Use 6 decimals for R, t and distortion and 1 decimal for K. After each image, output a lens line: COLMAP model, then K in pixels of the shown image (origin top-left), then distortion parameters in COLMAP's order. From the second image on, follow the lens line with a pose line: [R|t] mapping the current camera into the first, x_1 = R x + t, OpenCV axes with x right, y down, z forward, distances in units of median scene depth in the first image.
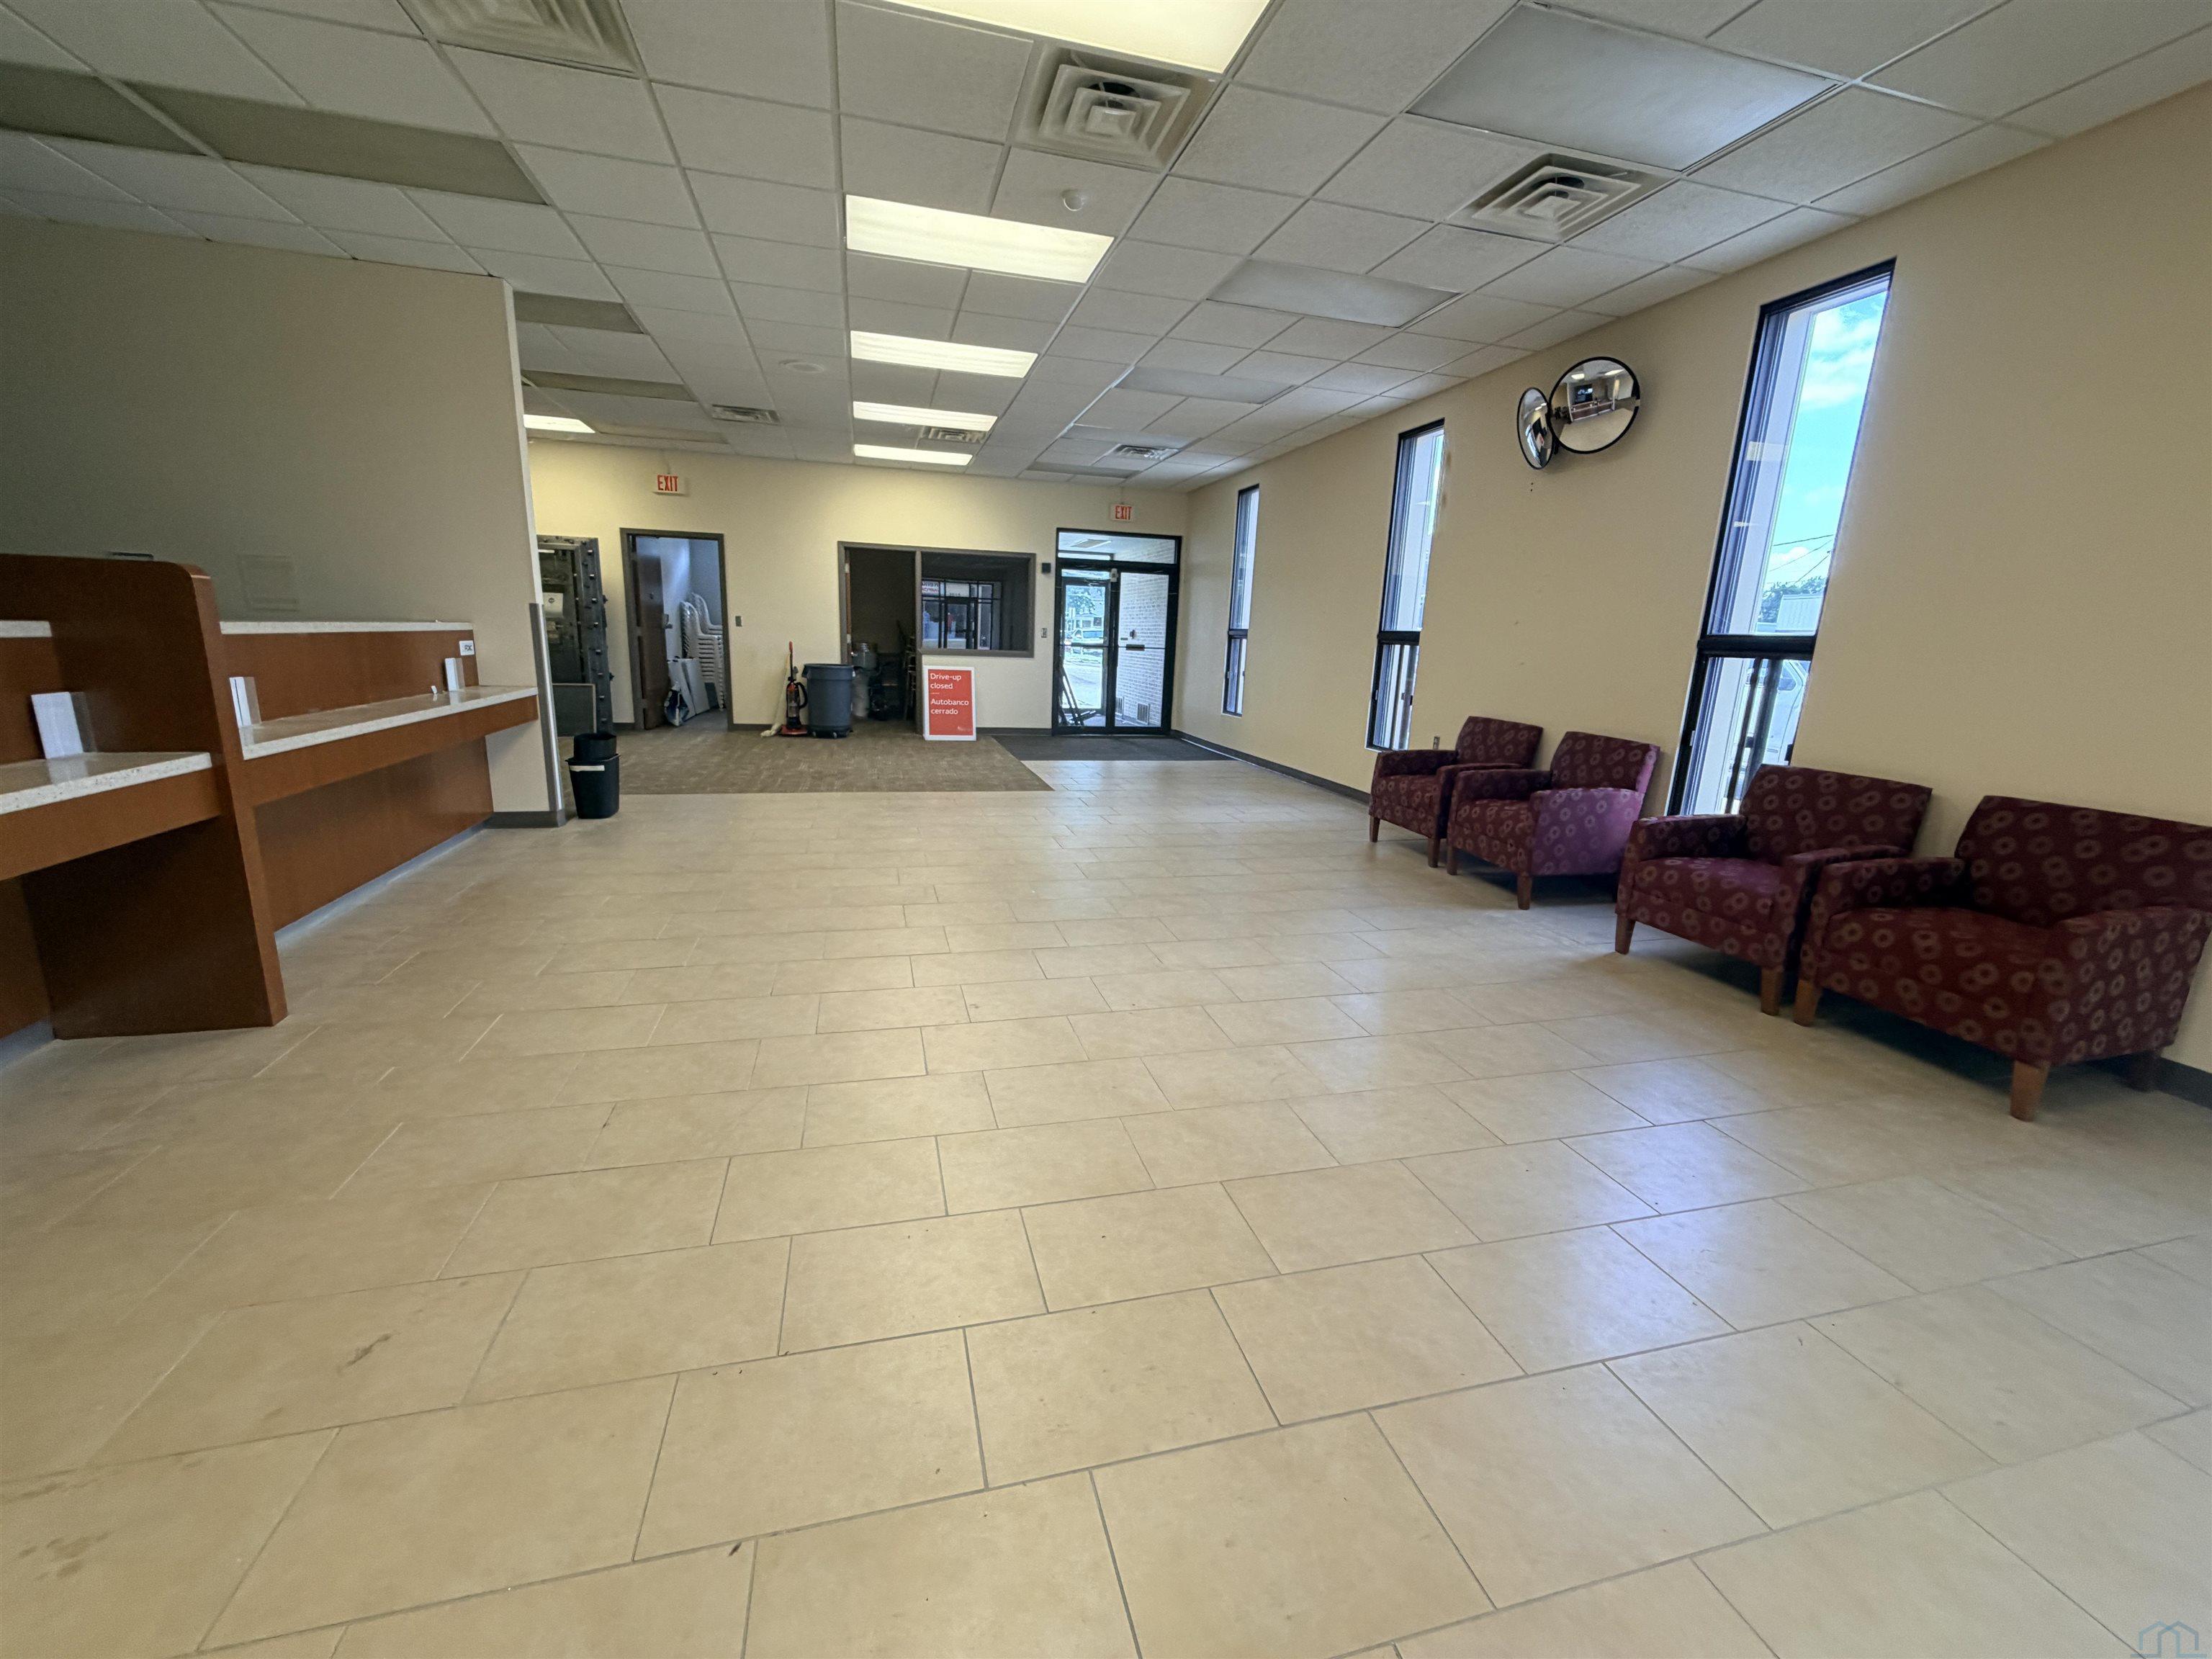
lens RADIAL K [[883.3, 0, 1106.0], [0, 883.3, 829.5], [0, 0, 1]] dist [-0.000234, -0.000294]
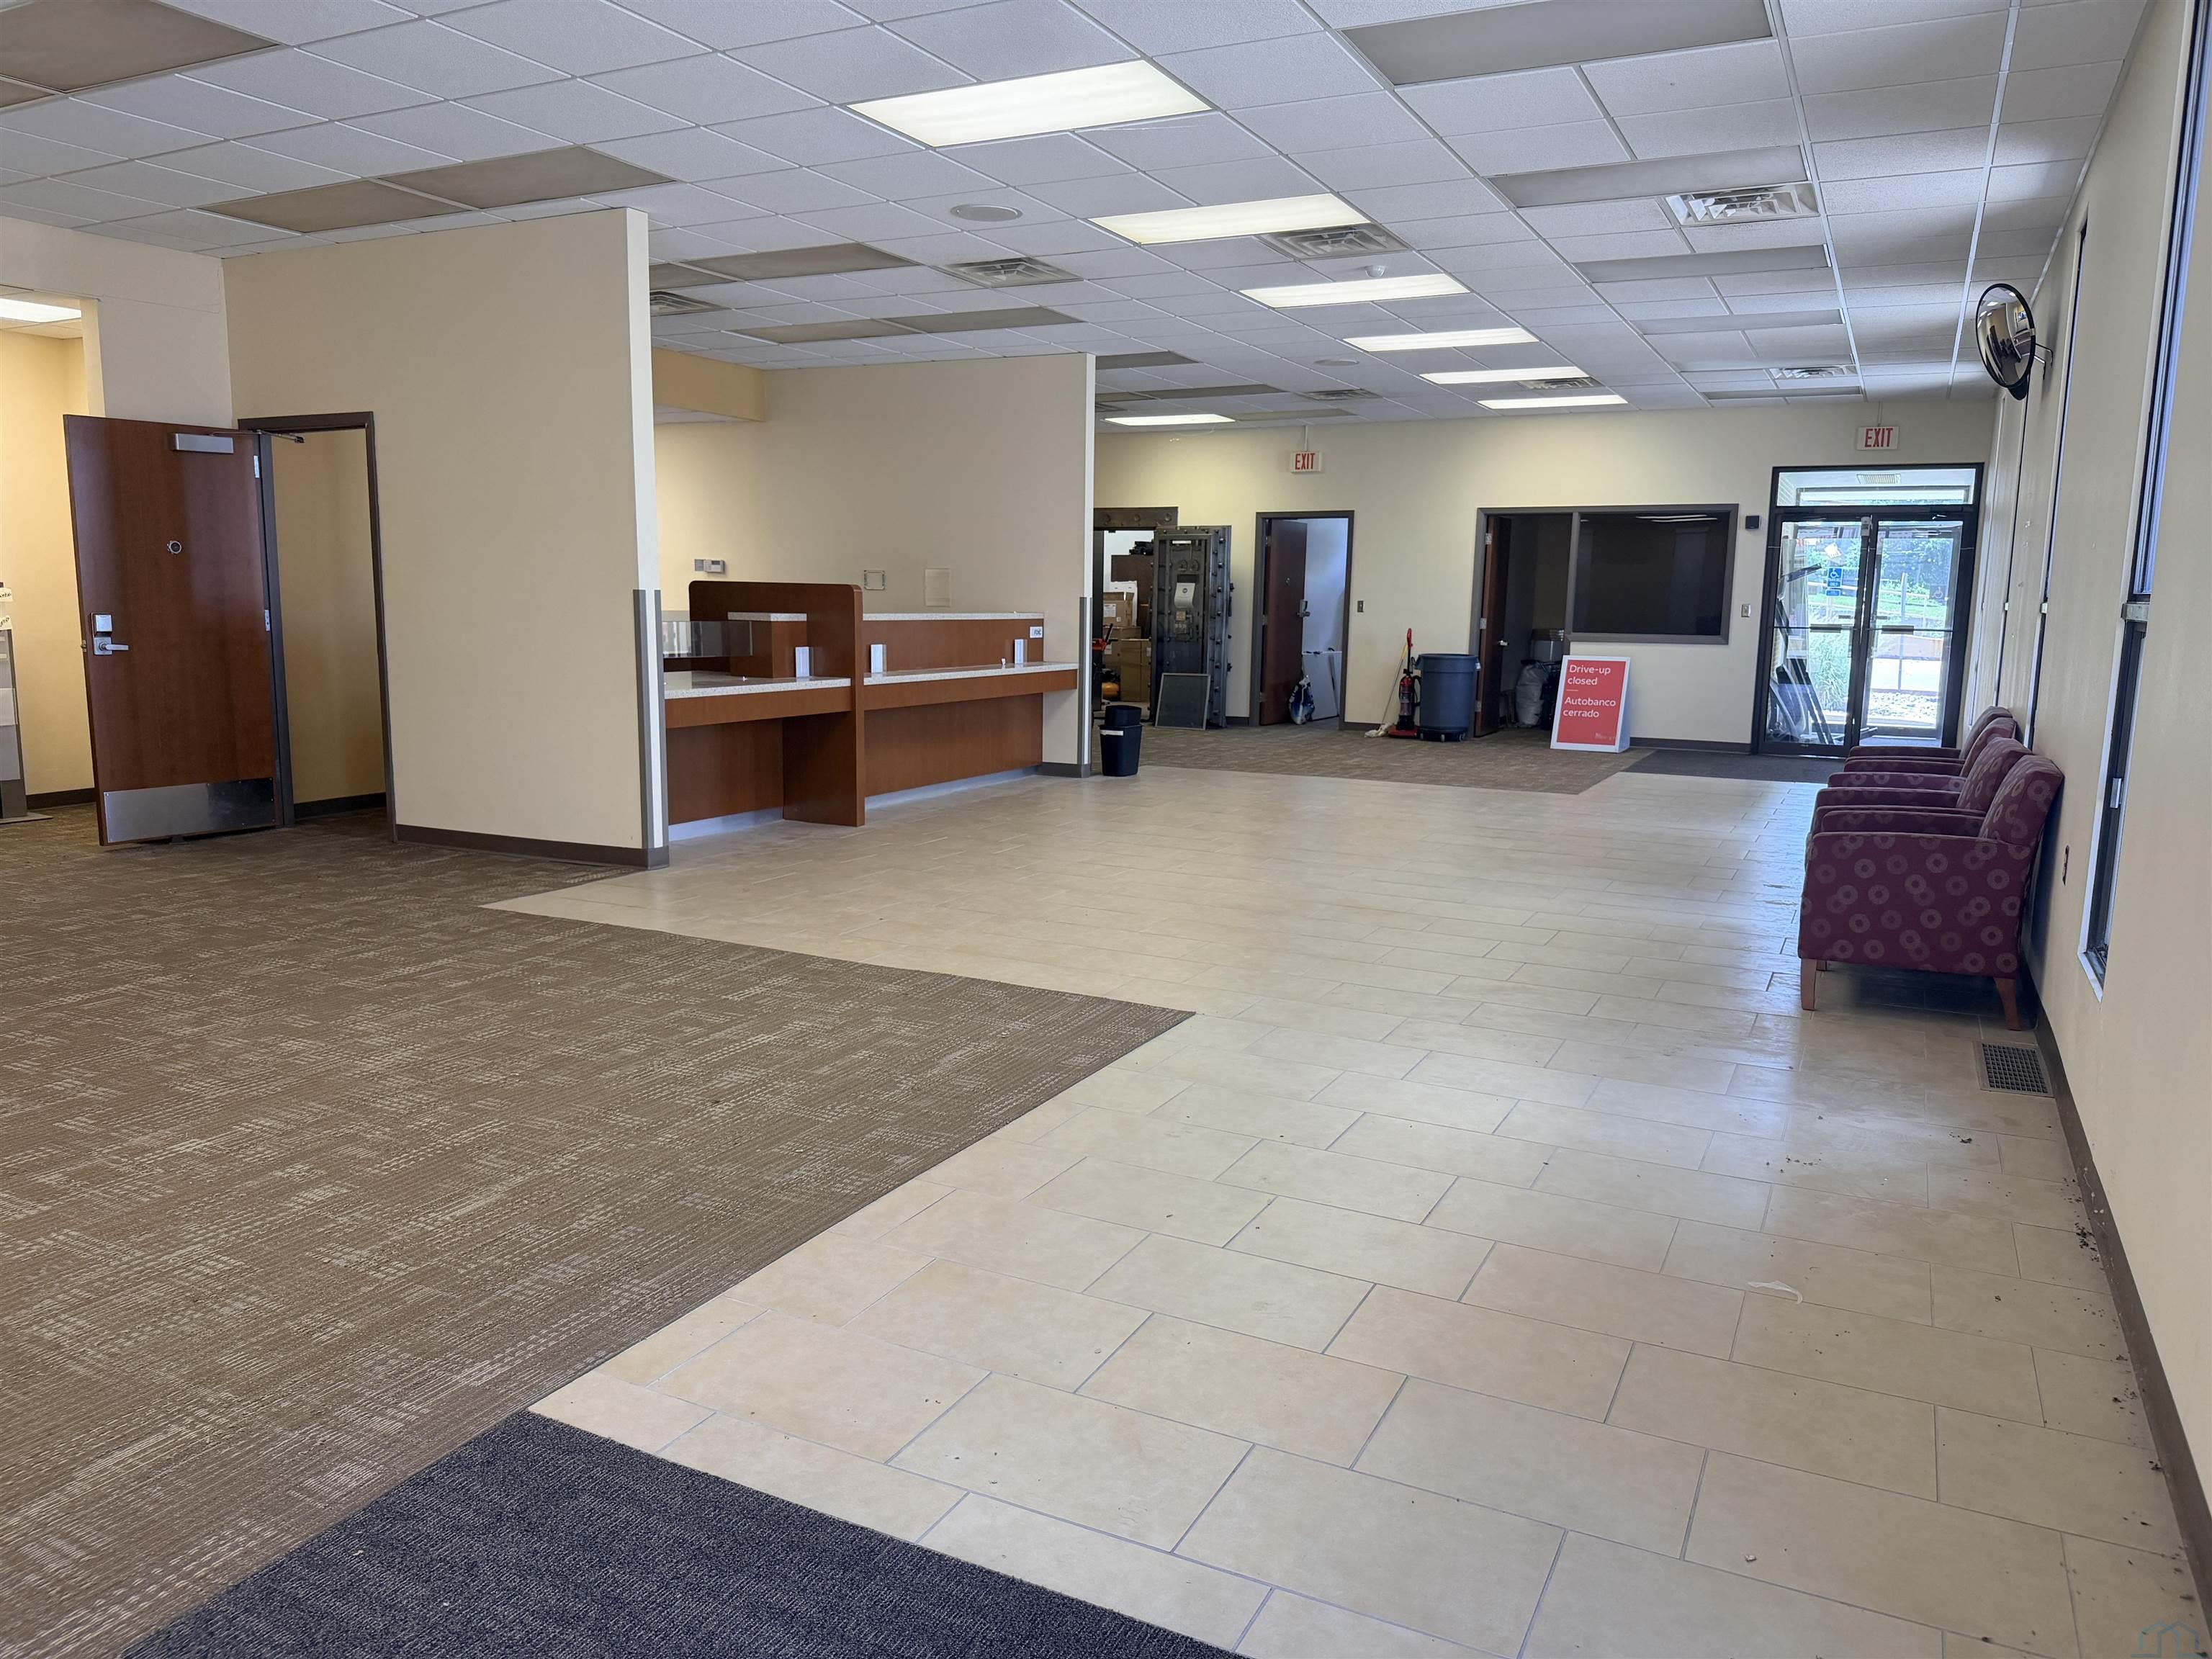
lens RADIAL K [[1537.7, 0, 1098.8], [0, 1537.7, 837.4], [0, 0, 1]] dist [0.090977, -0.171088]
pose [[0.739897, 0.077172, -0.668279, 0.450996], [-0.131890, 0.990760, -0.031613, 0.078493], [0.659665, 0.111529, 0.743239, -0.302599]]
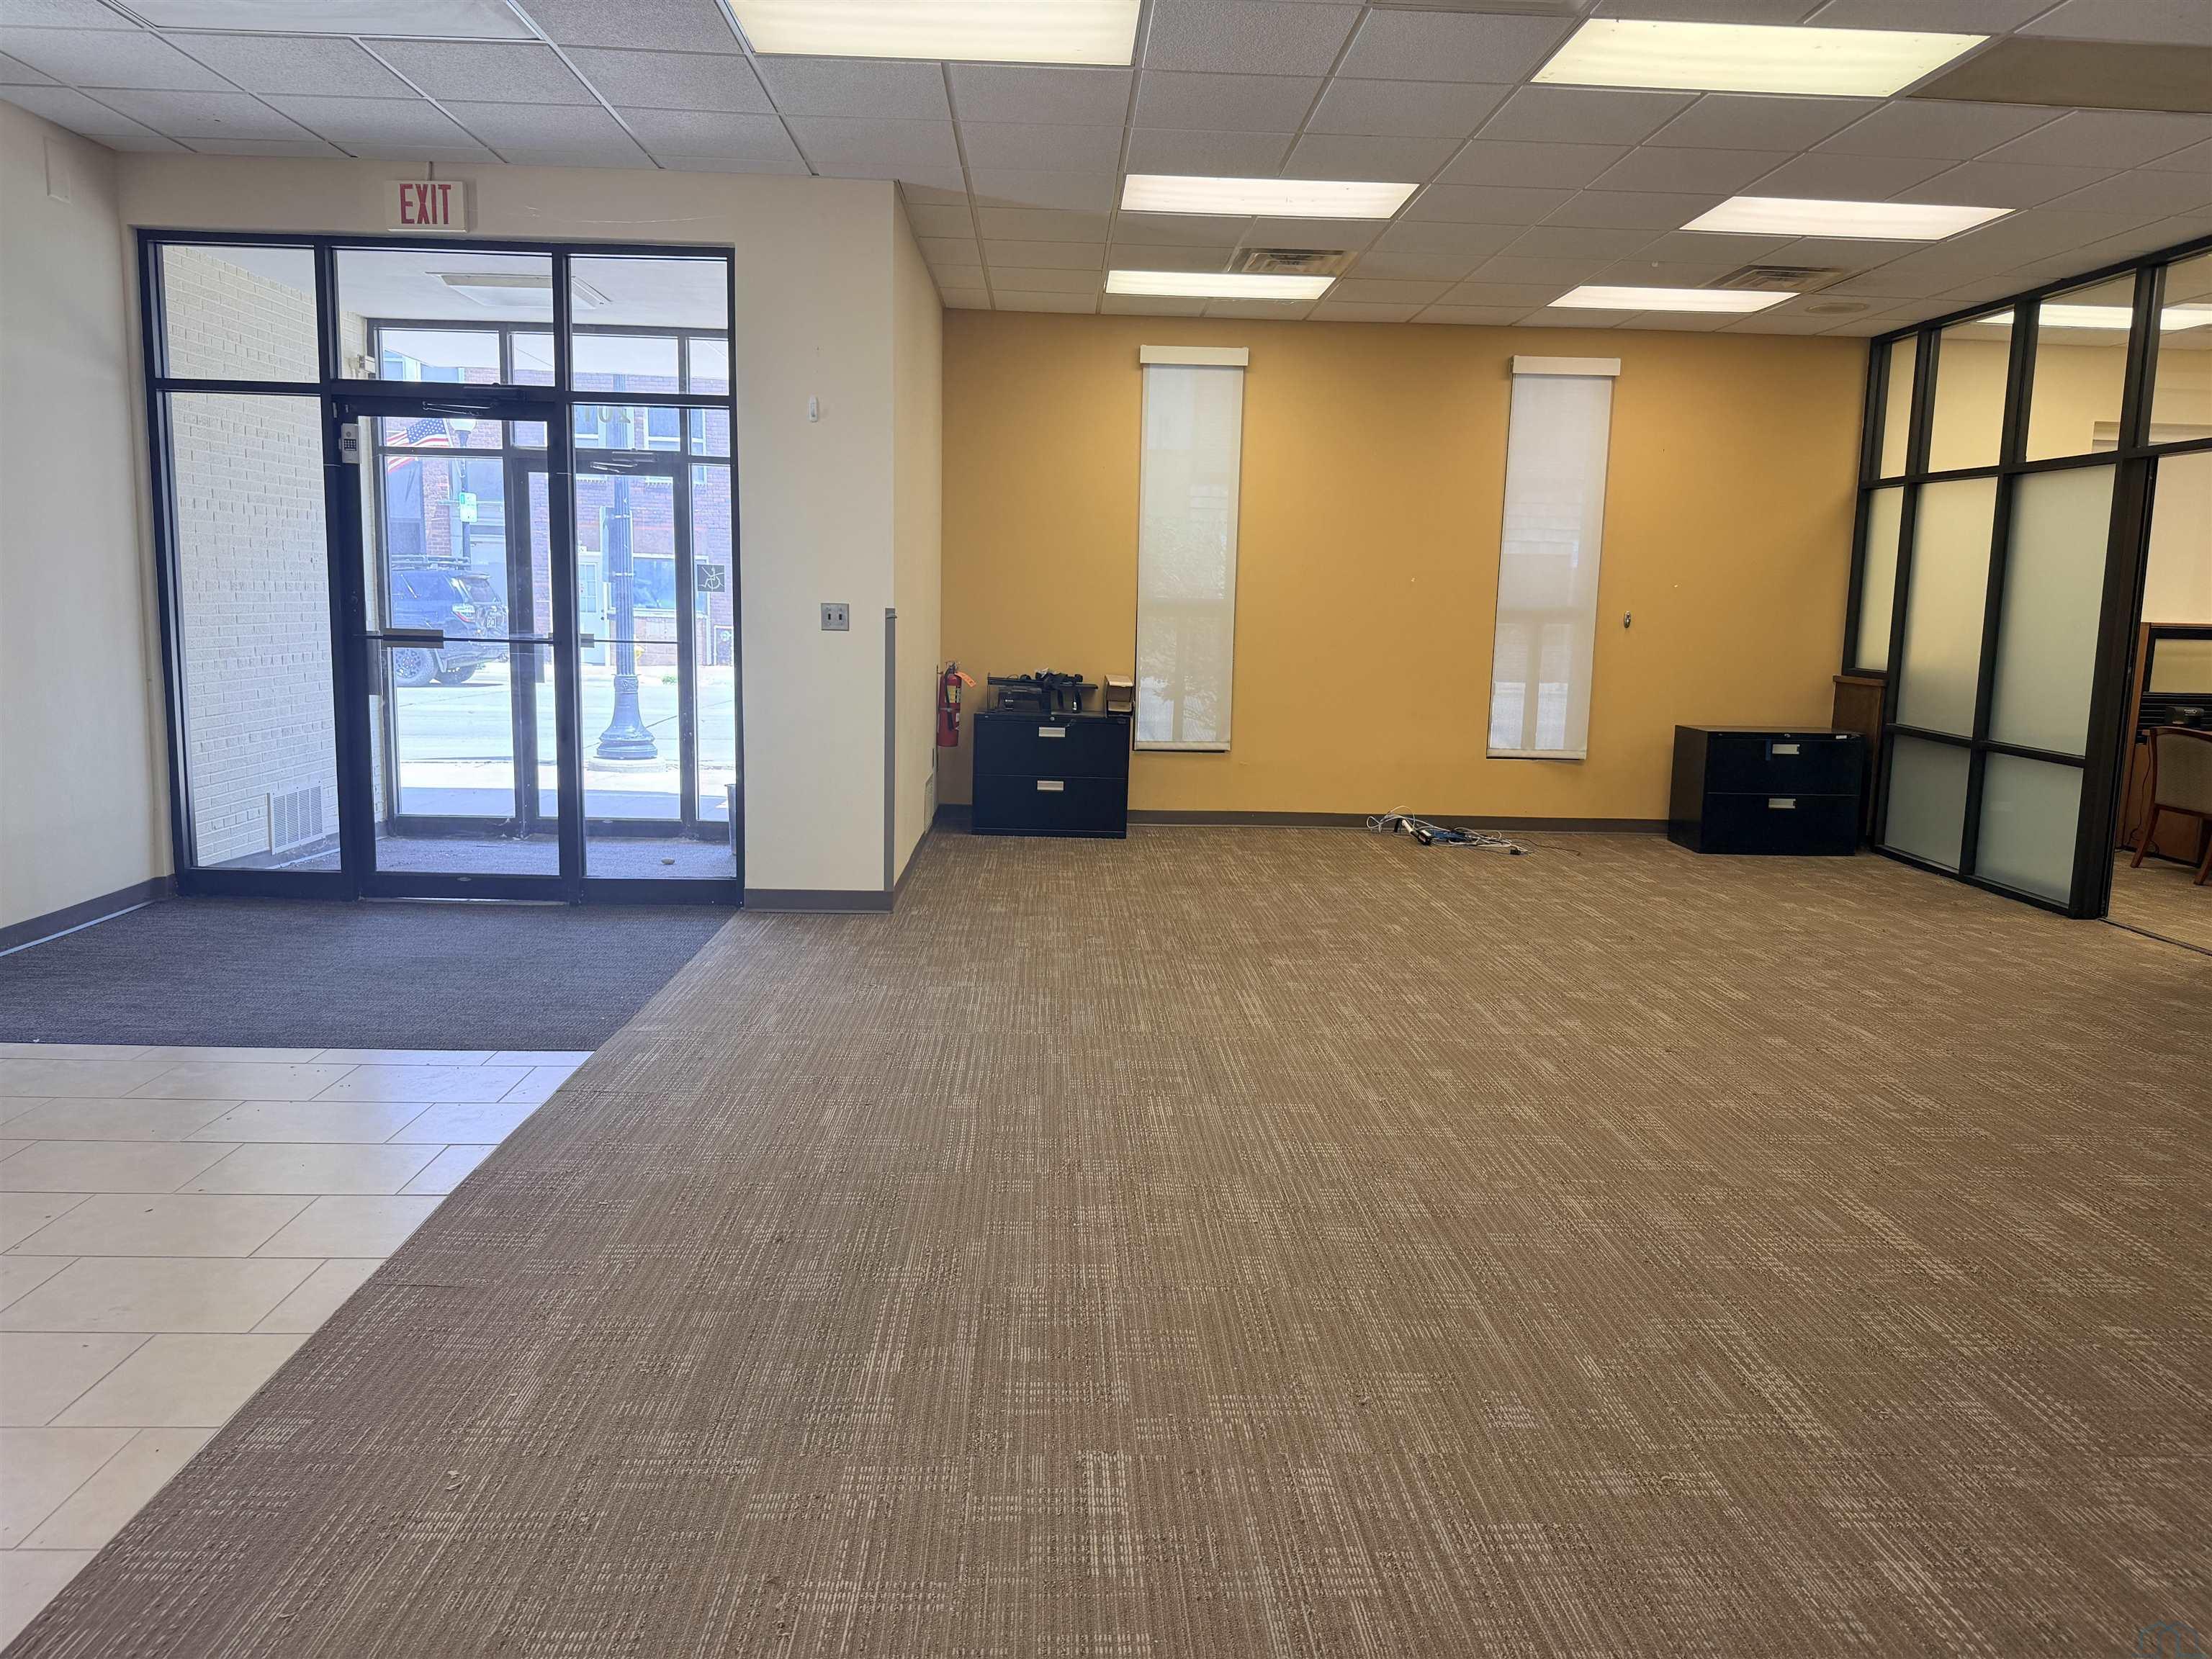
lens RADIAL K [[1533.1, 0, 1113.3], [0, 1533.1, 825.5], [0, 0, 1]] dist [0.102367, -0.163953]
pose [[-0.973058, -0.096423, 0.209431, -0.037948], [-0.015343, 0.933418, 0.358462, -0.059312], [-0.230051, 0.345591, -0.909749, 0.214493]]
